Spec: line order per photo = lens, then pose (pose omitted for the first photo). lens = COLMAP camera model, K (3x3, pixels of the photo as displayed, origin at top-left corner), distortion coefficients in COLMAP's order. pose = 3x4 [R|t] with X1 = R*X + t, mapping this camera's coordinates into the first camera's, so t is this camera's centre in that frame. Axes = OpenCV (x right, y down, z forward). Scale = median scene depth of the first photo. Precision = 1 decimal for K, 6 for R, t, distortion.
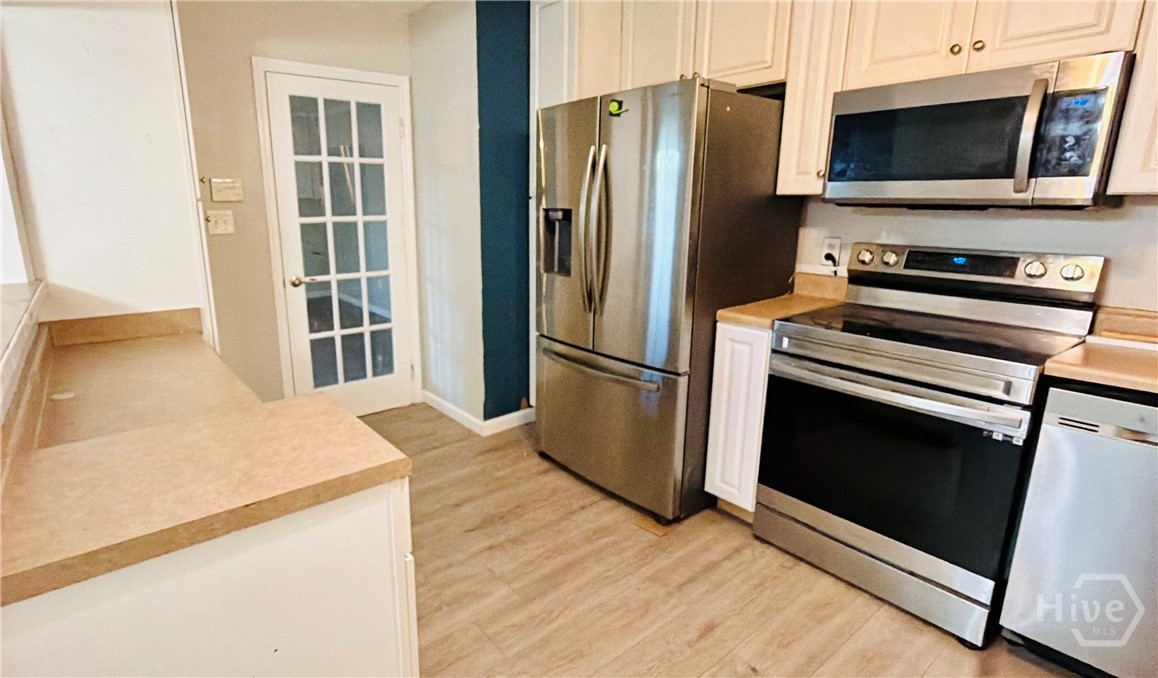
lens RADIAL K [[566.1, 0, 508.1], [0, 566.1, 329.8], [0, 0, 1]] dist [-0.002429, -0.000036]
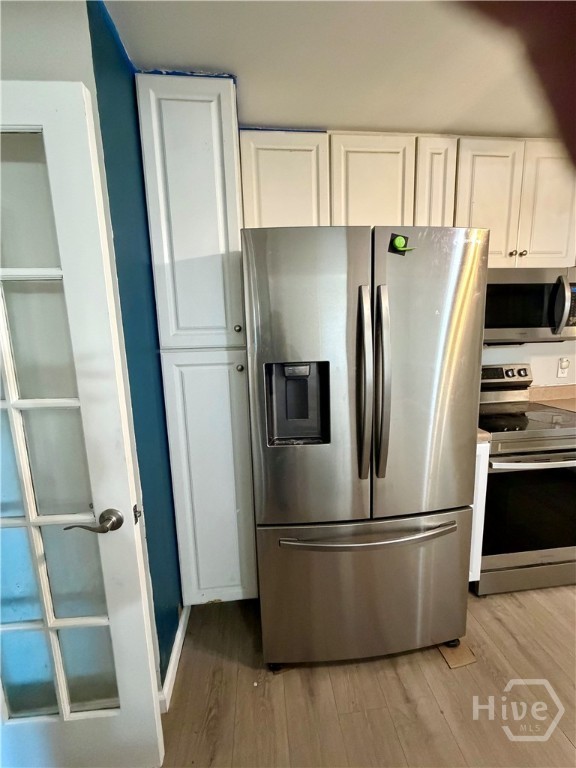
lens RADIAL K [[307.7, 0, 288.9], [0, 307.7, 384.3], [0, 0, 1]] dist [0.000051, 0.000053]
pose [[0.504073, -0.144053, 0.851563, -0.330849], [0.222063, 0.974460, 0.033395, -0.238691], [-0.834625, 0.172267, 0.523188, 0.941231]]
